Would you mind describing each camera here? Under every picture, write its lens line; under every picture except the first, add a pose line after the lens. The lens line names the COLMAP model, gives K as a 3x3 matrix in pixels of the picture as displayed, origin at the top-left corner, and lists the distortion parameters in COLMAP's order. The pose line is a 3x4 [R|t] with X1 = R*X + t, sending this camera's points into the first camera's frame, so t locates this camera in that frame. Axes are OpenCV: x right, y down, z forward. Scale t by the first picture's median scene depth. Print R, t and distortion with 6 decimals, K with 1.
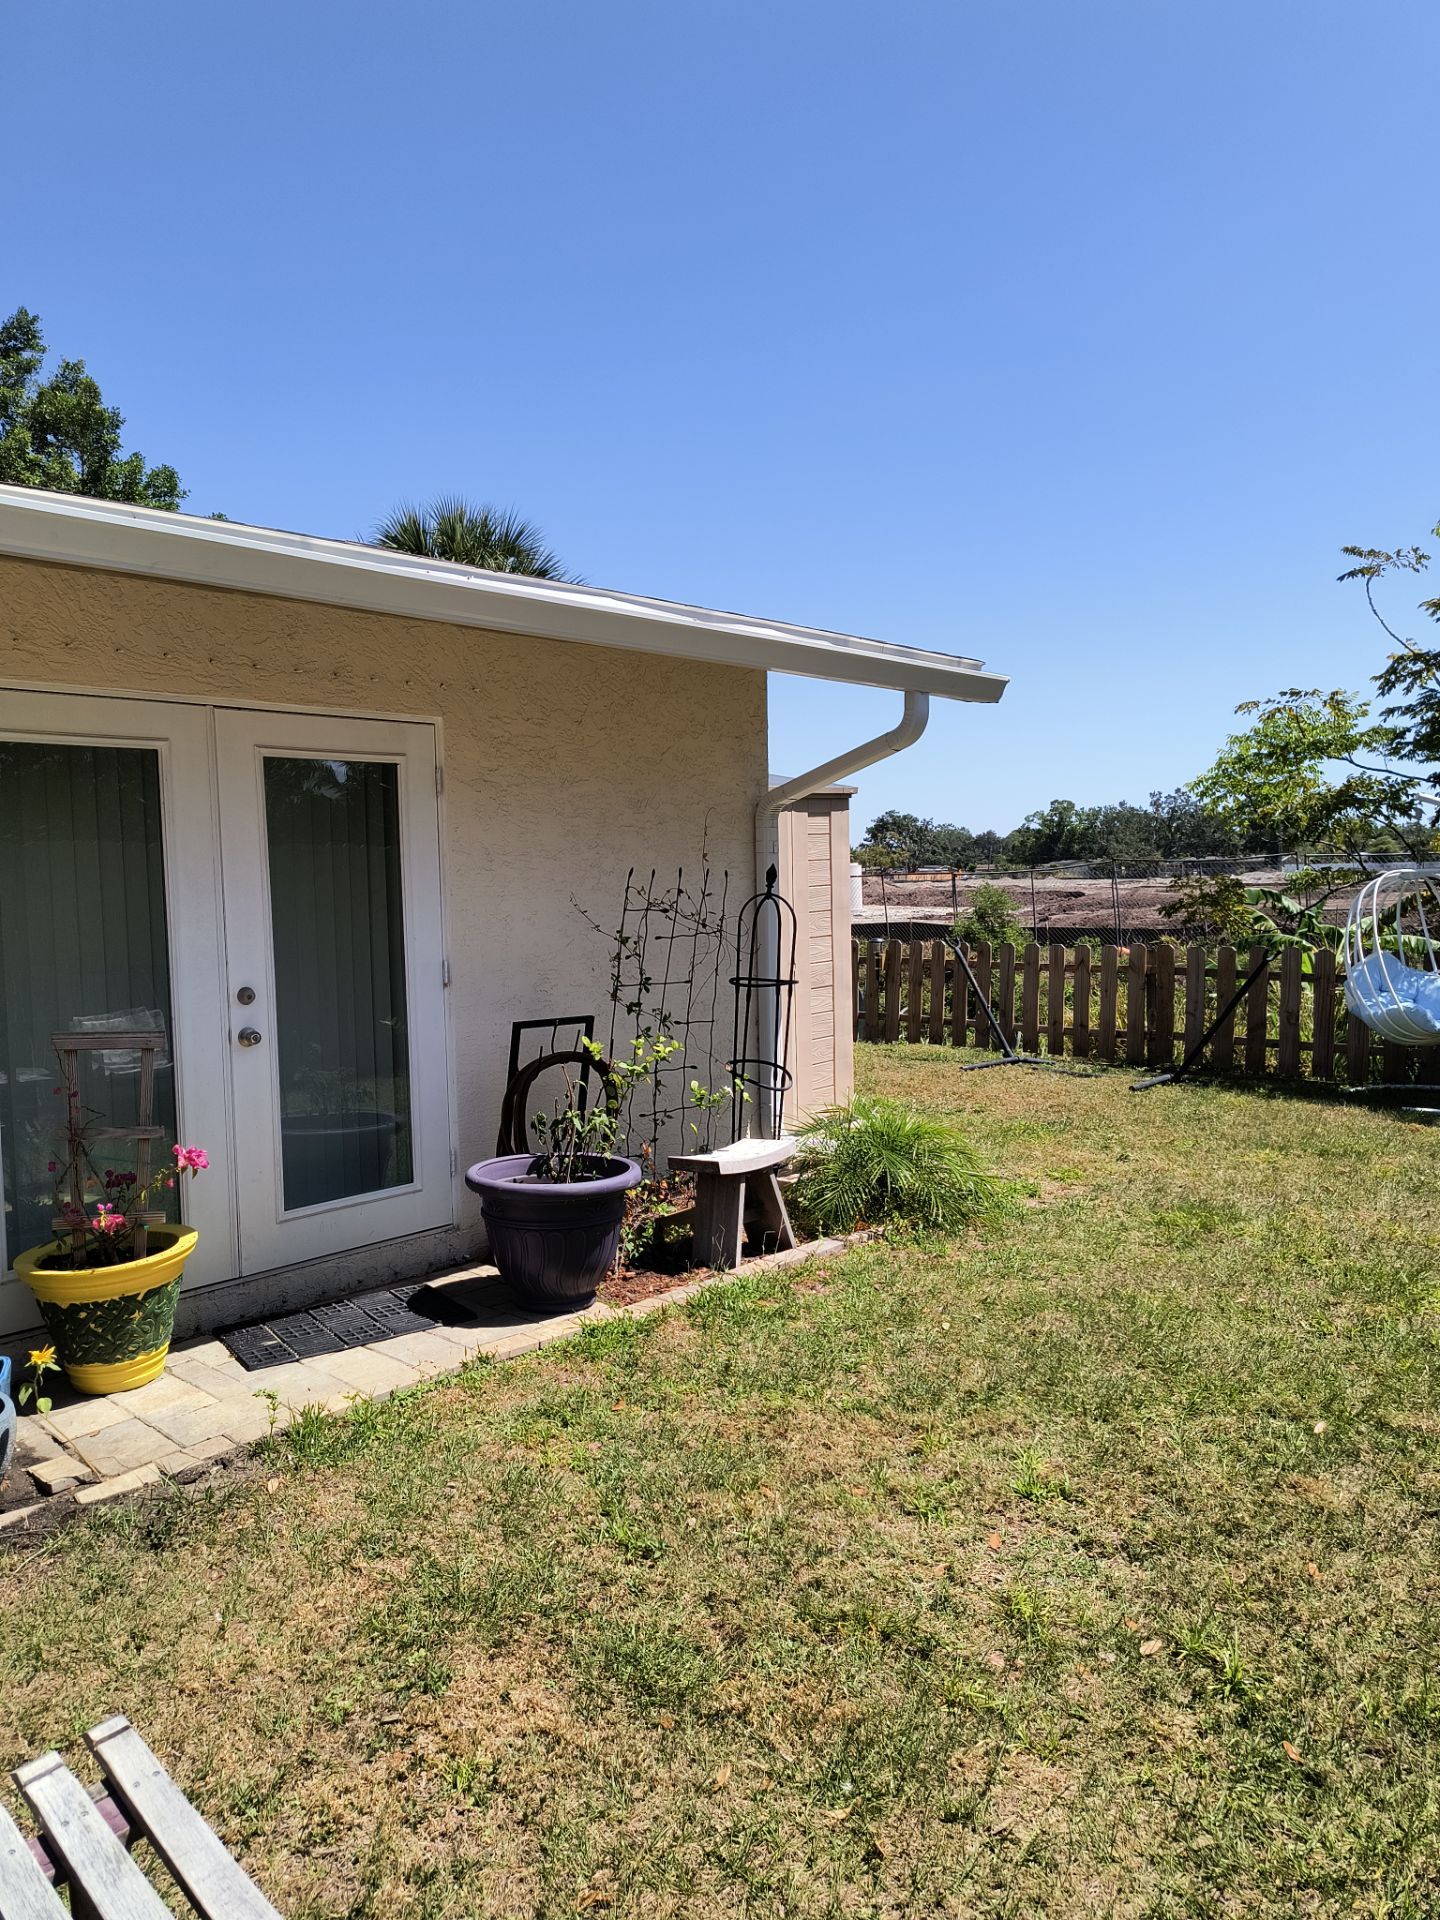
lens RADIAL K [[1319.2, 0, 713.3], [0, 1319.2, 953.1], [0, 0, 1]] dist [0.050391, -0.081810]
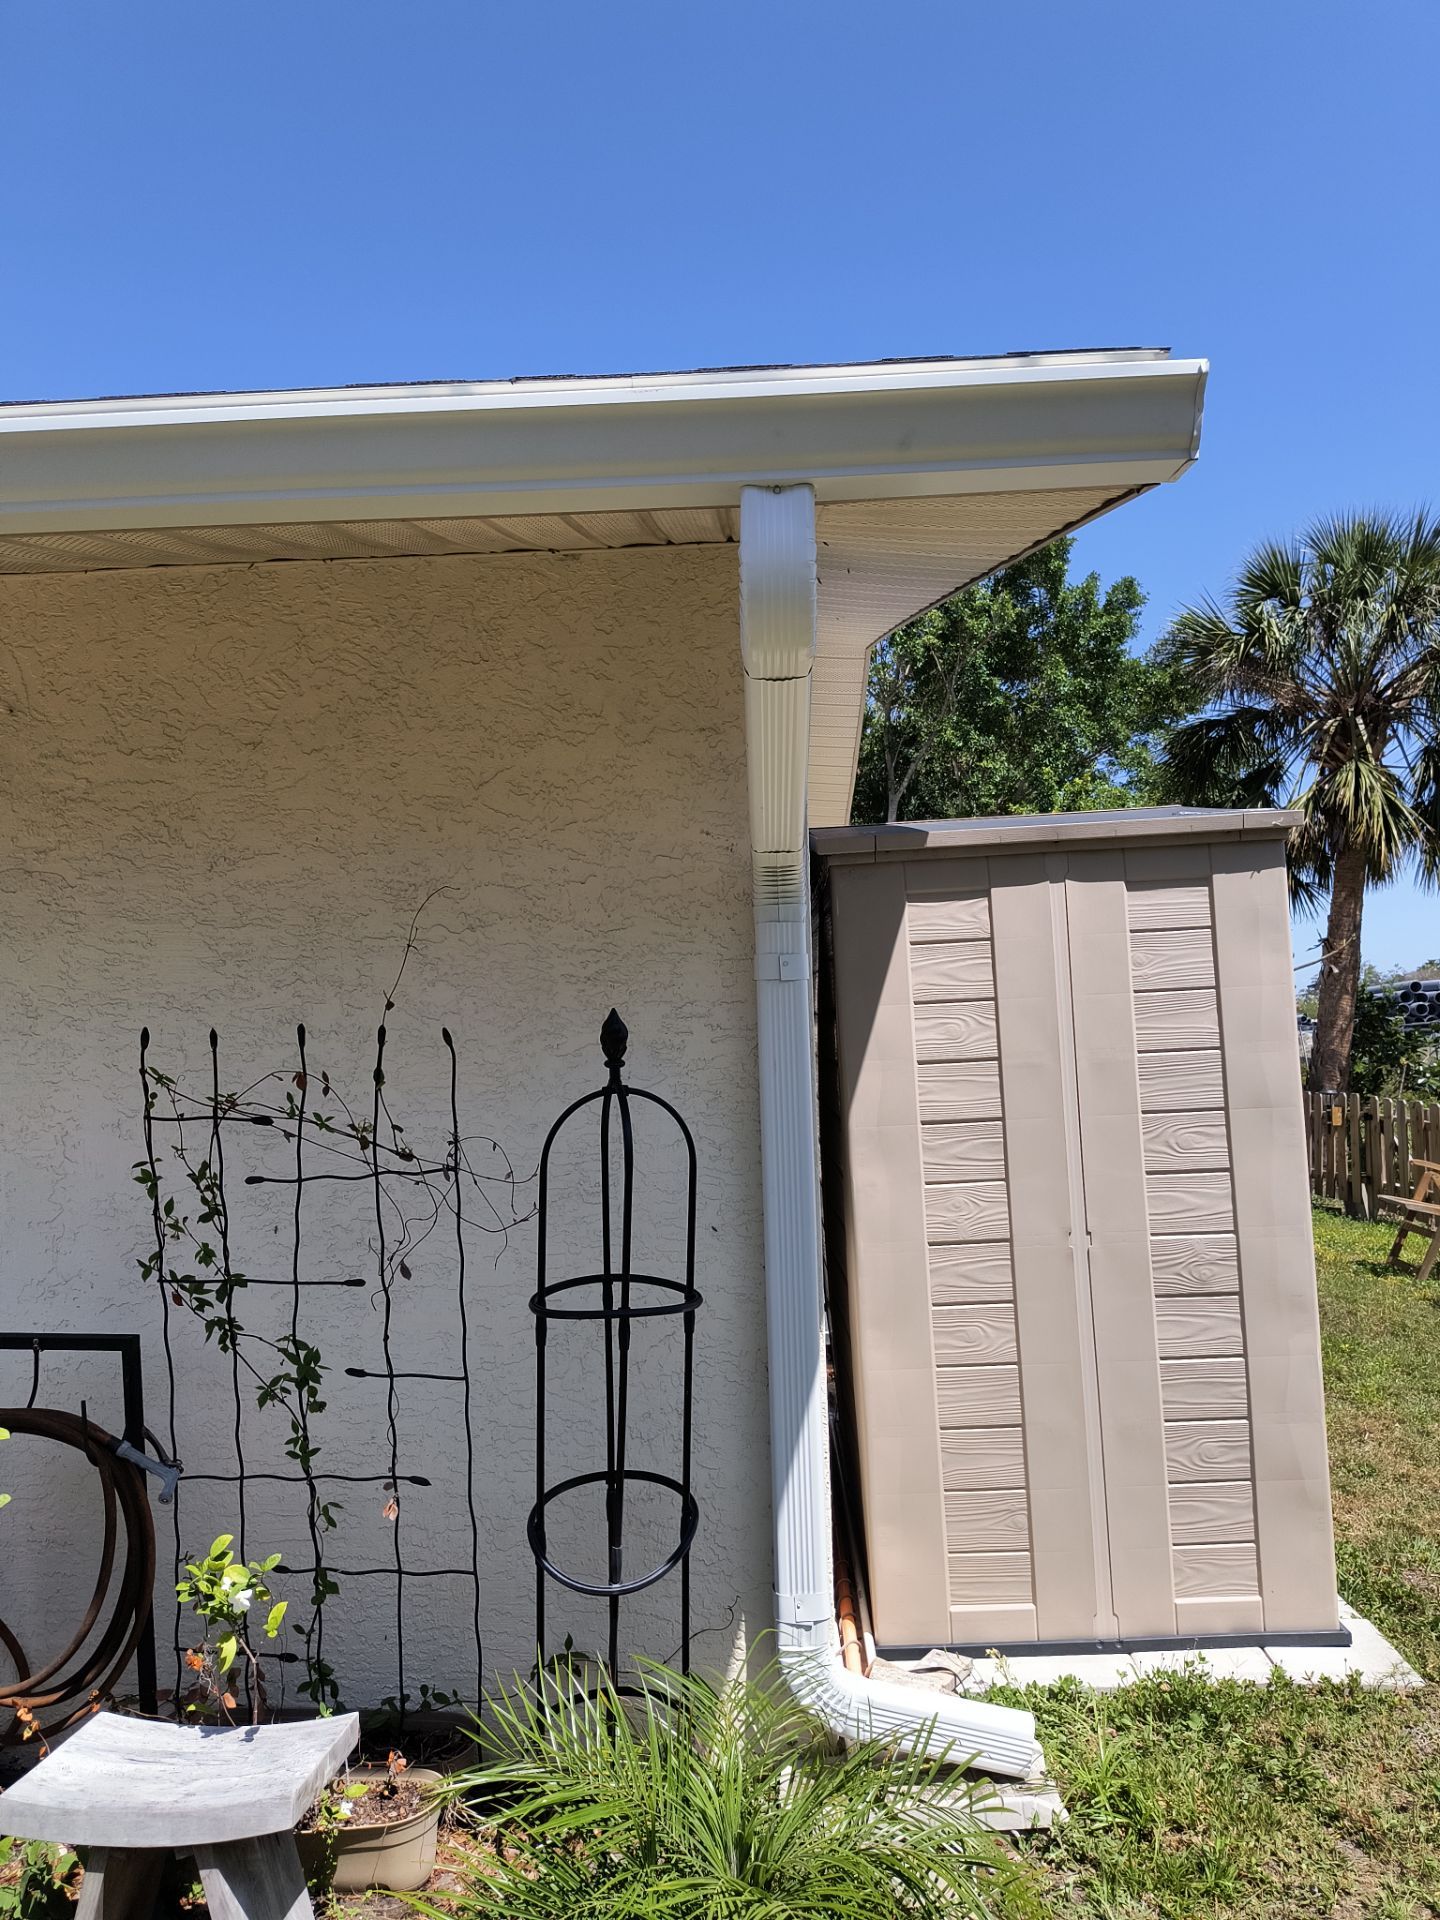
lens RADIAL K [[1359.5, 0, 720.0], [0, 1359.5, 960.0], [0, 0, 1]] dist [0.004317, 0.000424]
pose [[0.676847, -0.042527, -0.734895, 0.408933], [-0.027013, 0.996222, -0.082529, -0.051596], [0.735628, 0.075712, 0.673141, 0.782653]]
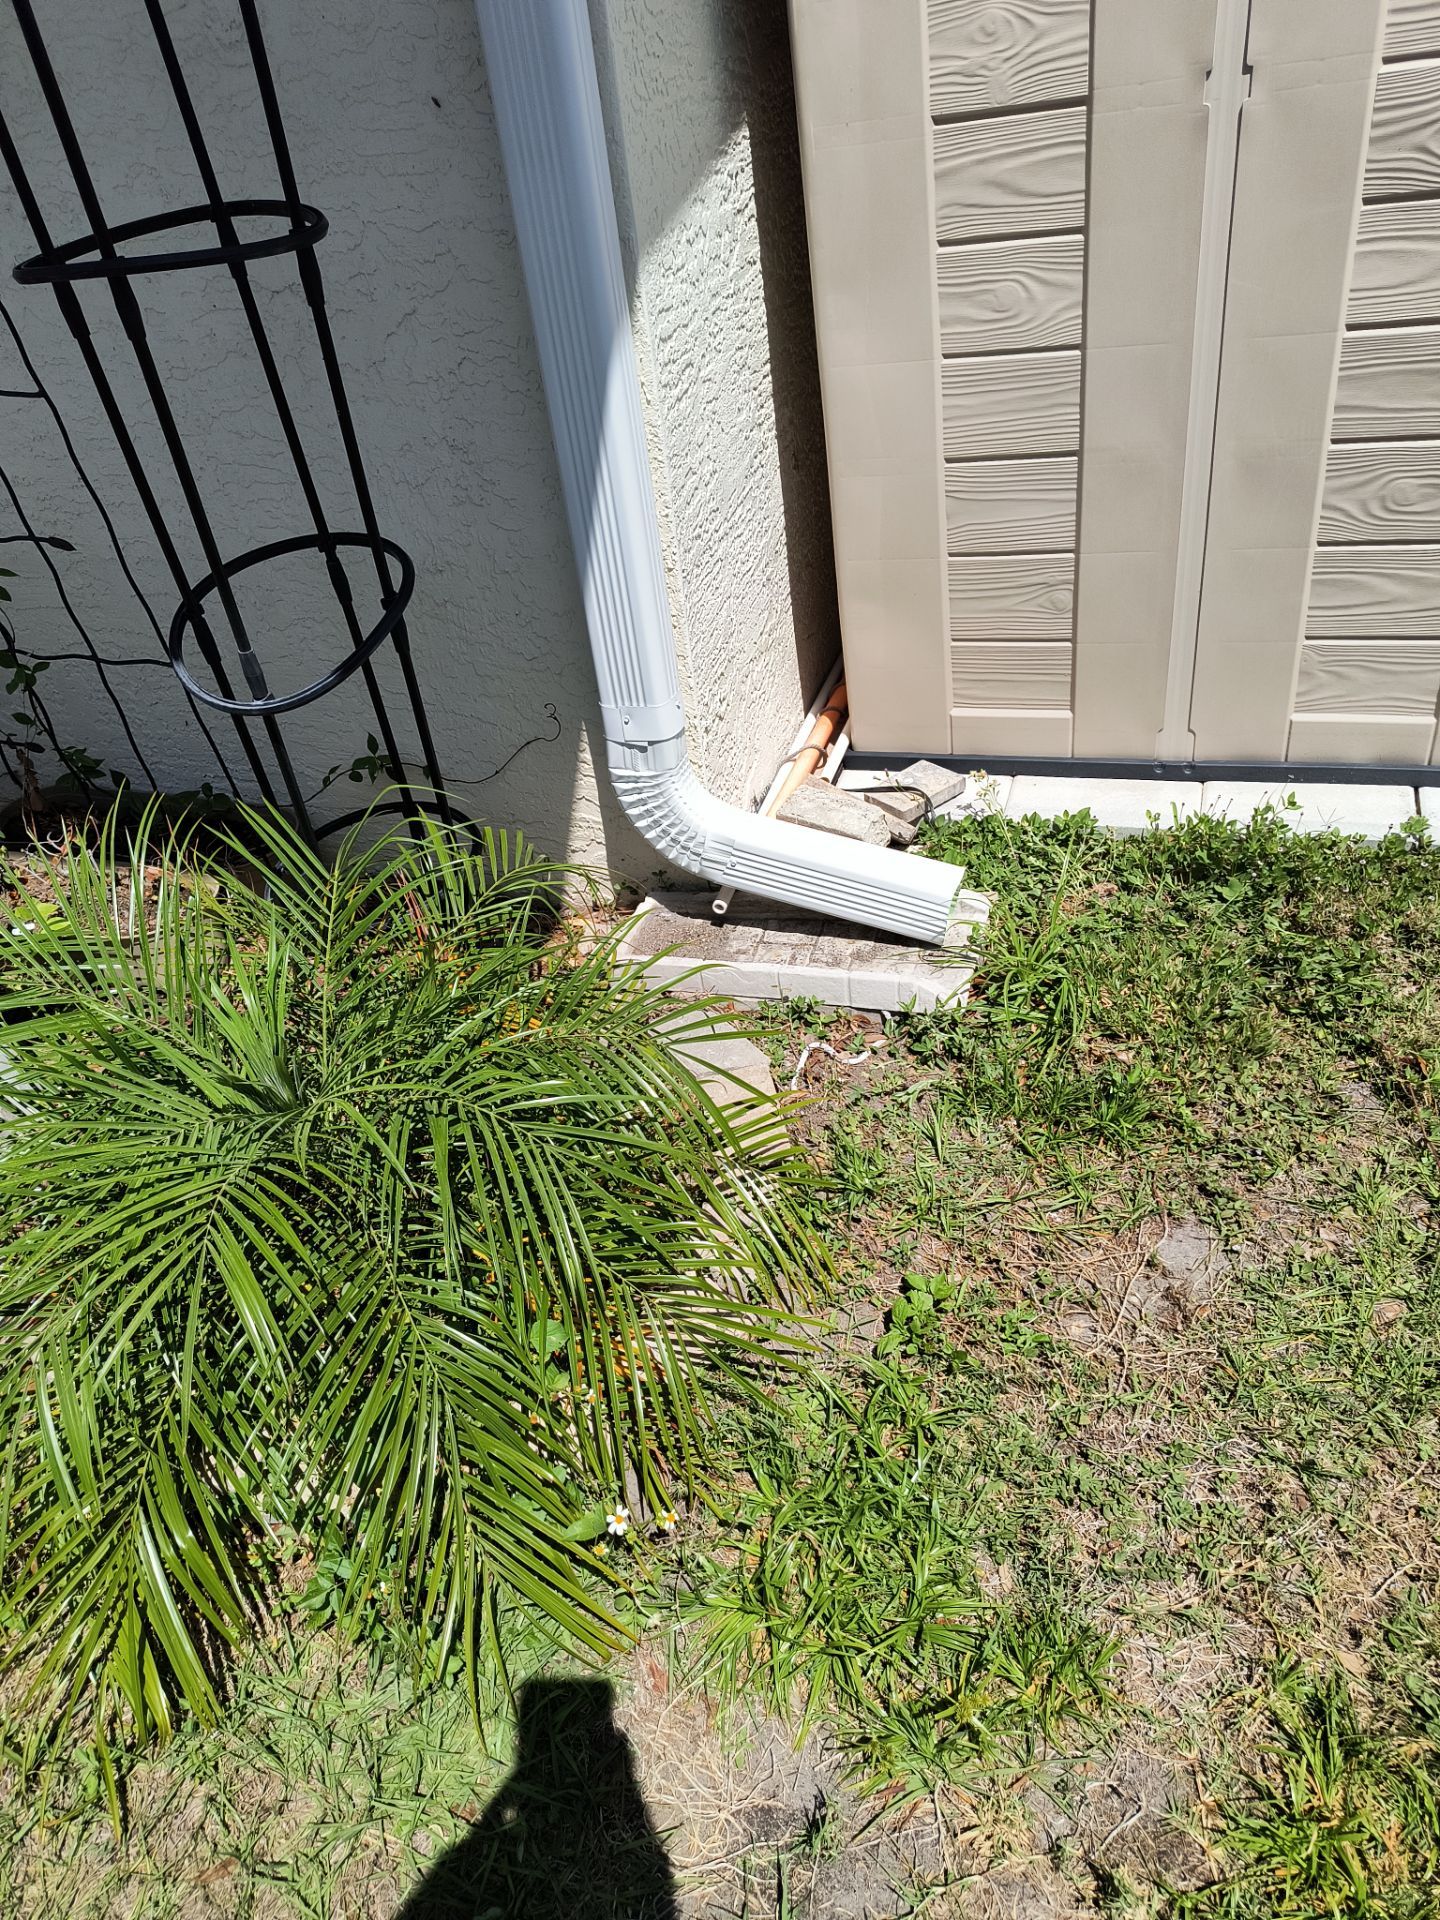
lens RADIAL K [[1336.2, 0, 719.0], [0, 1336.2, 949.4], [0, 0, 1]] dist [0.035166, -0.002914]
pose [[0.426202, 0.499649, -0.754124, 0.354195], [0.060554, 0.816002, 0.574869, -0.008294], [0.902599, -0.290675, 0.317526, 1.046340]]
